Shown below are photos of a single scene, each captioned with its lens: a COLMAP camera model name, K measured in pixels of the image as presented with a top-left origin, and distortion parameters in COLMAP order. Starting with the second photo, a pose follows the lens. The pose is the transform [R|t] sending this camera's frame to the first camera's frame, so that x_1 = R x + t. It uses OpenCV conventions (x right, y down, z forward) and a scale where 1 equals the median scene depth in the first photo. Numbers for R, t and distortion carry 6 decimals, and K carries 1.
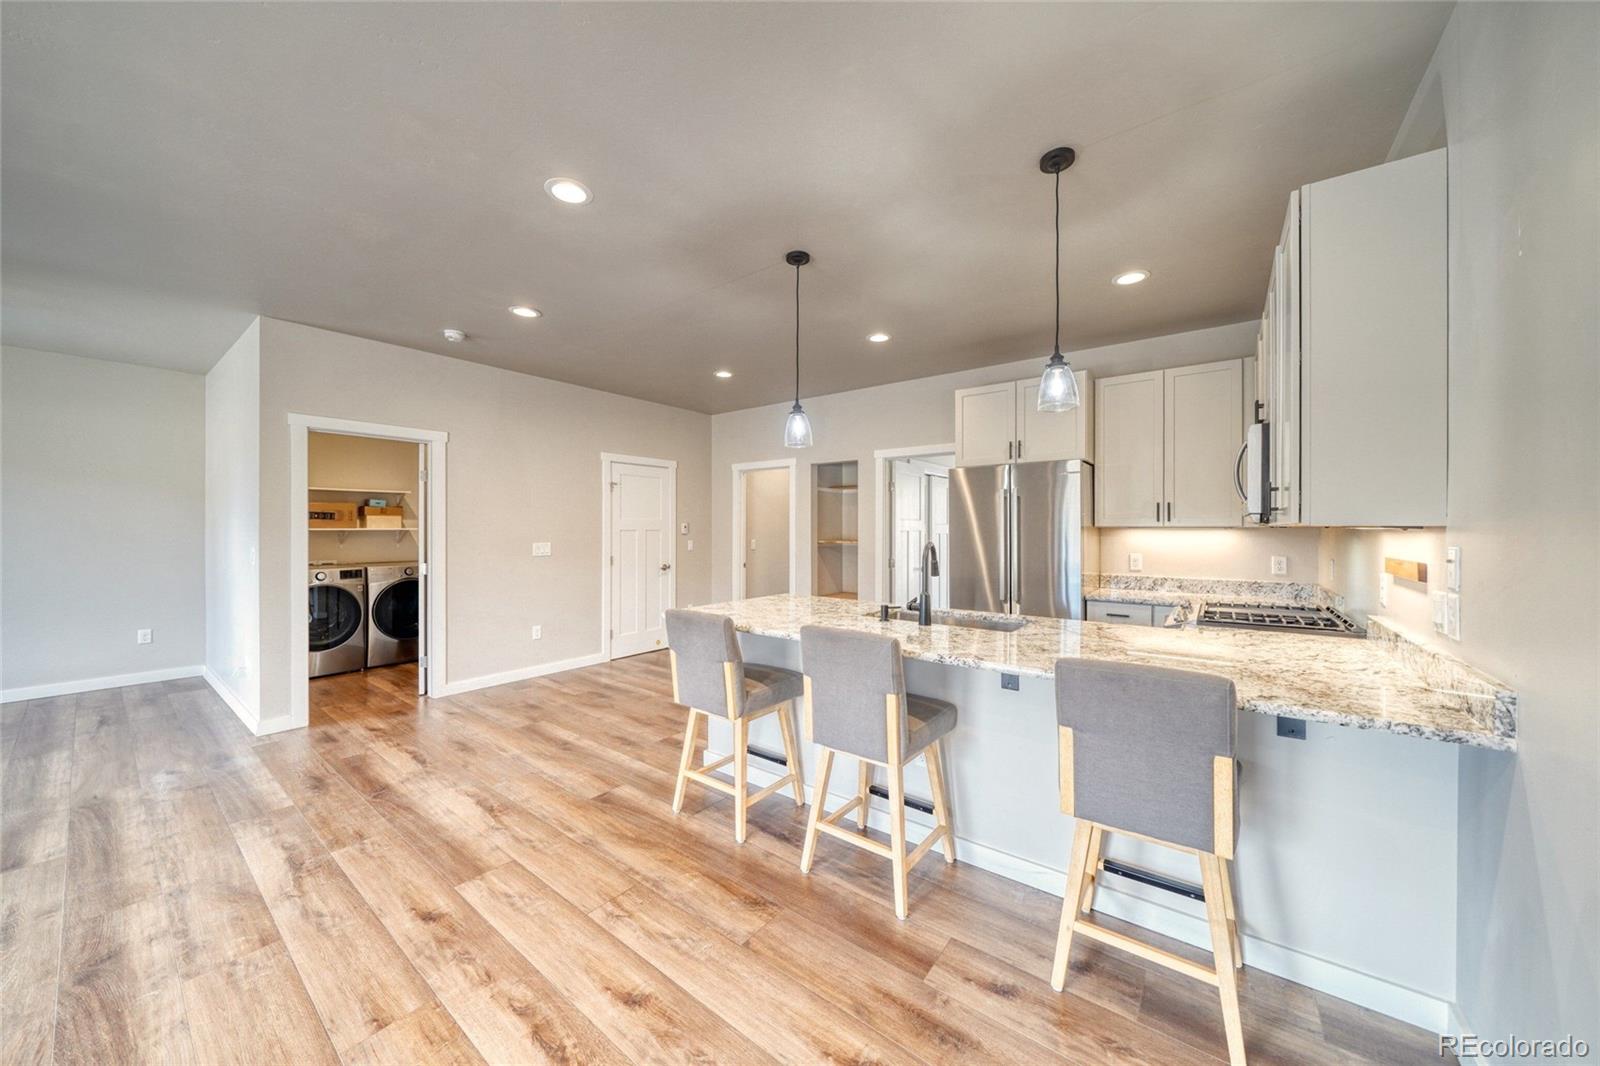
lens RADIAL K [[546.9, 0, 790.1], [0, 546.9, 531.8], [0, 0, 1]] dist [-0.004049, 0.000105]
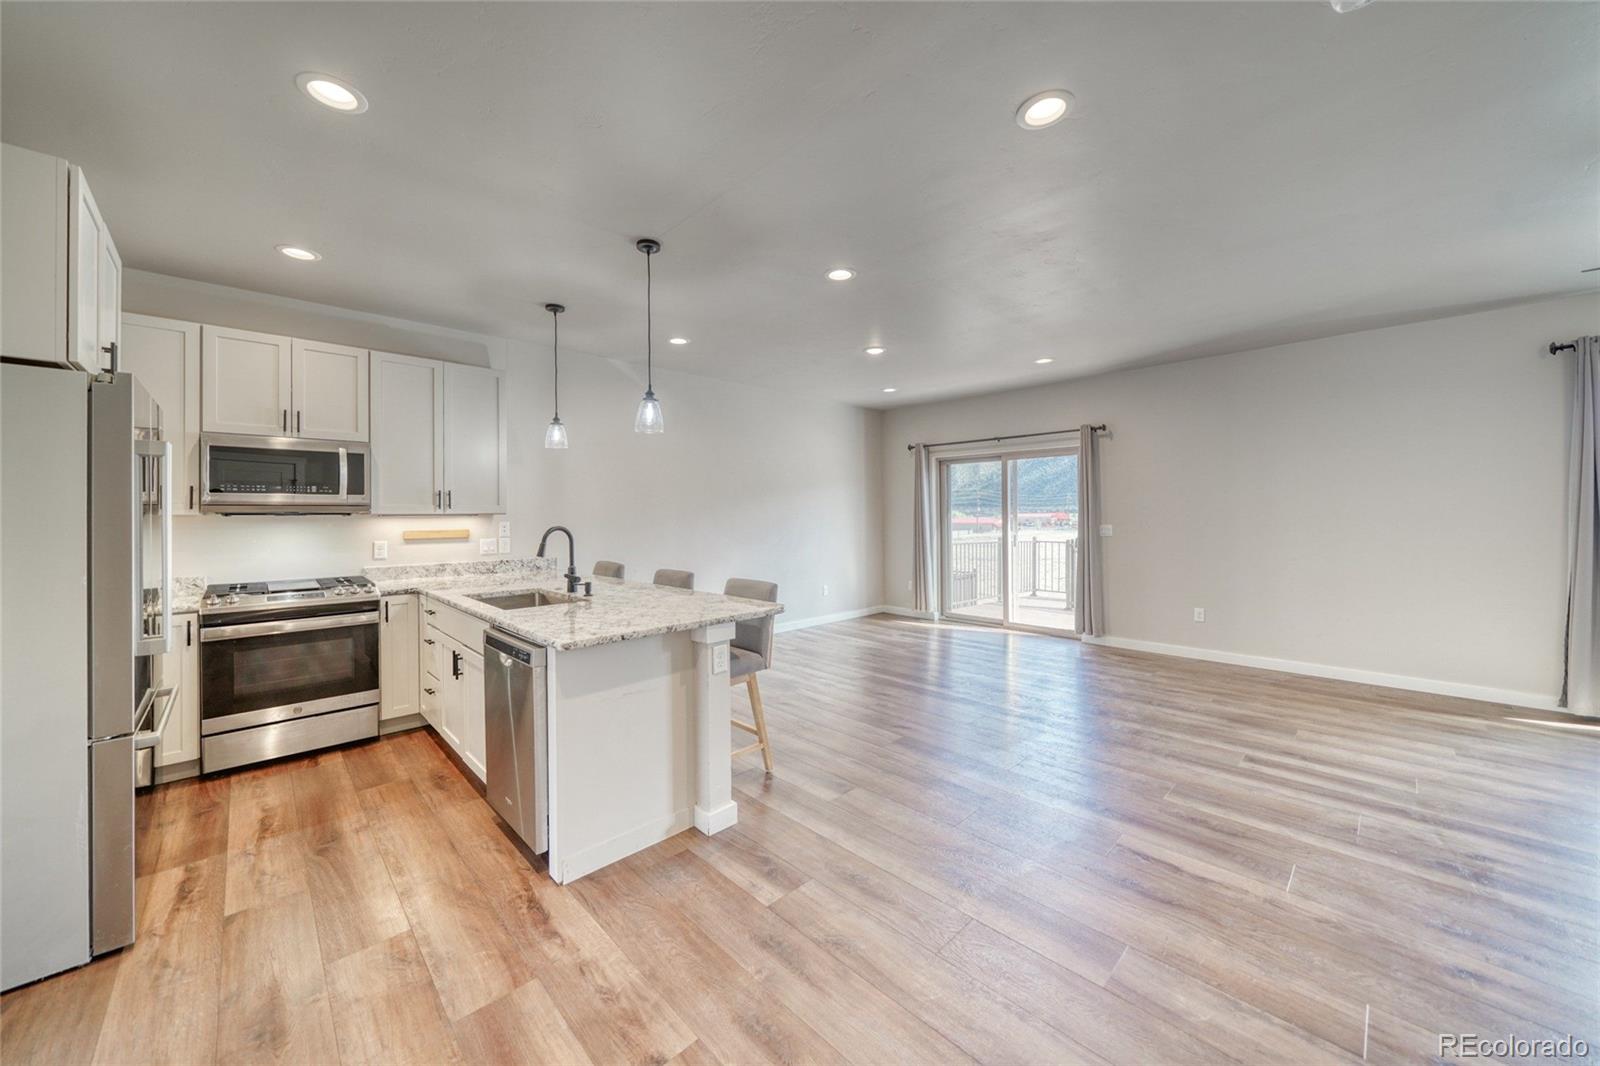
lens RADIAL K [[580.4, 0, 792.8], [0, 580.4, 509.6], [0, 0, 1]] dist [-0.002279, -0.000239]
pose [[-0.989122, 0.007555, 0.146902, -0.448516], [0.007321, 0.999971, -0.002134, -0.011909], [-0.146913, -0.001035, -0.989149, 2.245243]]
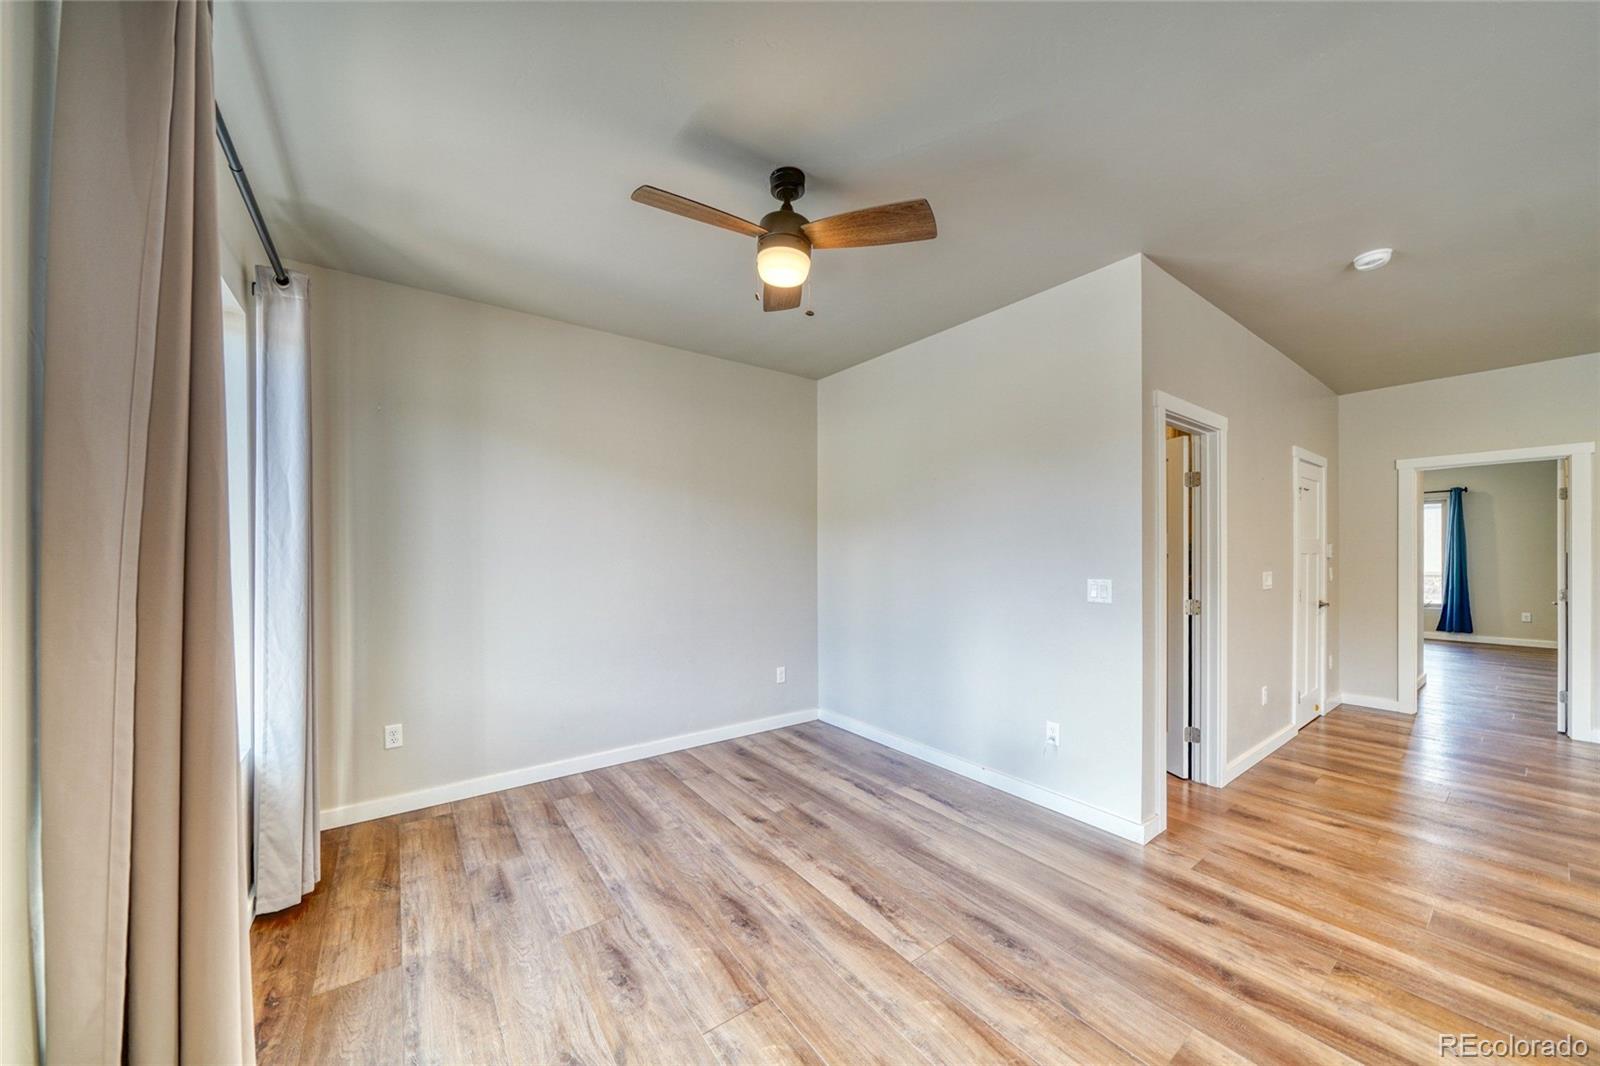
lens RADIAL K [[551.7, 0, 796.4], [0, 551.7, 553.7], [0, 0, 1]] dist [-0.003115, -0.000032]
pose [[0.960923, -0.004591, -0.276778, -1.713578], [0.003245, 0.999981, -0.005323, -0.001473], [0.276797, 0.004217, 0.960919, 0.261257]]
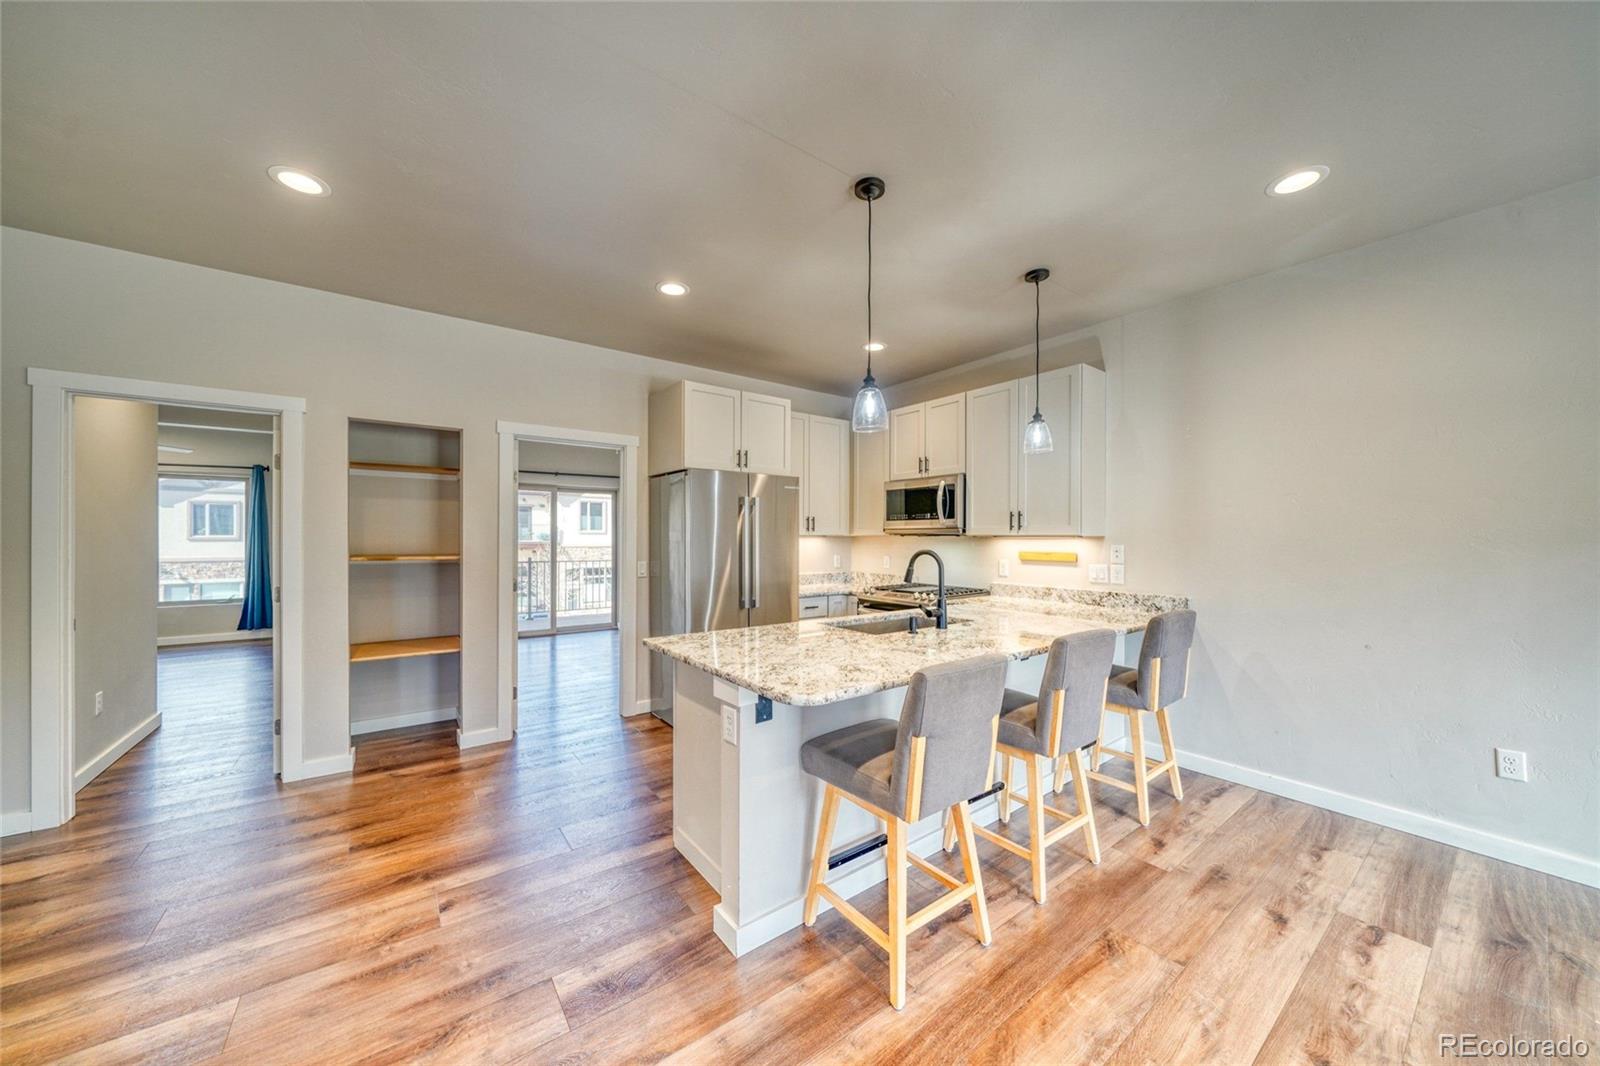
lens RADIAL K [[554.2, 0, 797.3], [0, 554.2, 538.8], [0, 0, 1]] dist [-0.001595, -0.000055]
pose [[0.269942, -0.002327, 0.962874, -0.861396], [0.004127, 0.999991, 0.001259, -0.005014], [-0.962868, 0.003634, 0.269949, 0.984739]]
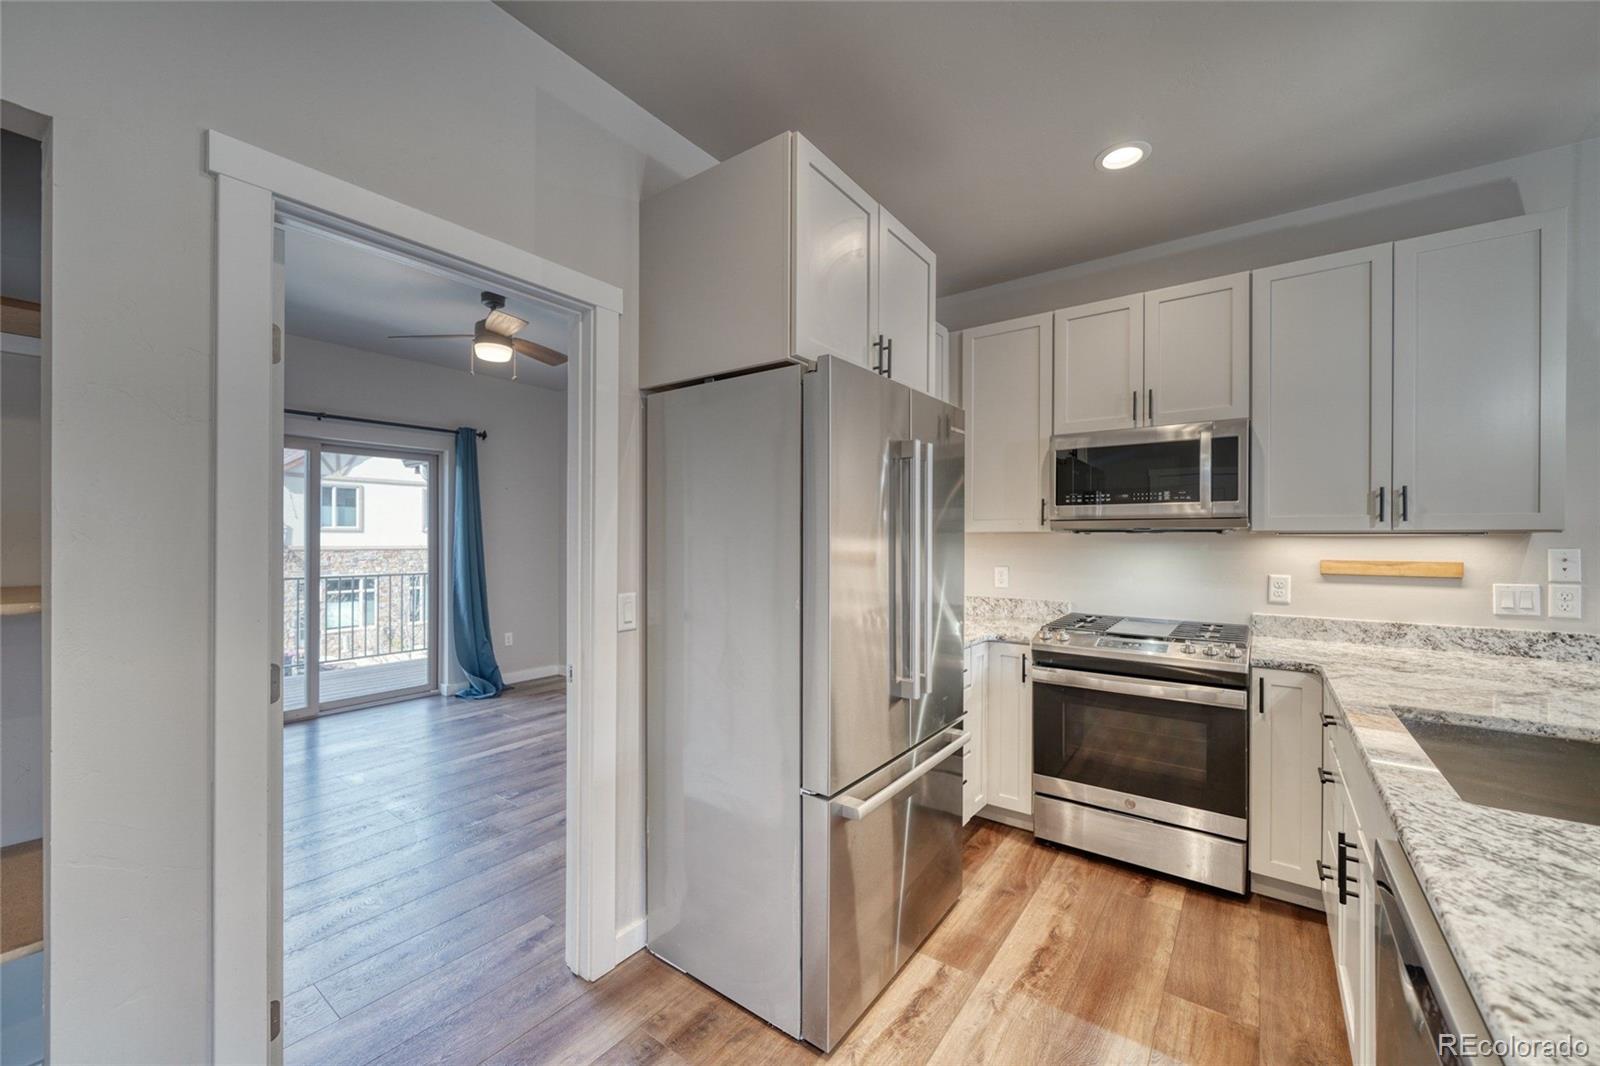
lens RADIAL K [[621.4, 0, 791.9], [0, 621.4, 540.4], [0, 0, 1]] dist [-0.002720, -0.000213]
pose [[-0.015269, -0.005740, 0.999867, -0.153853], [0.003775, 0.999976, 0.005799, -0.005455], [-0.999876, 0.003863, -0.015247, 1.698167]]
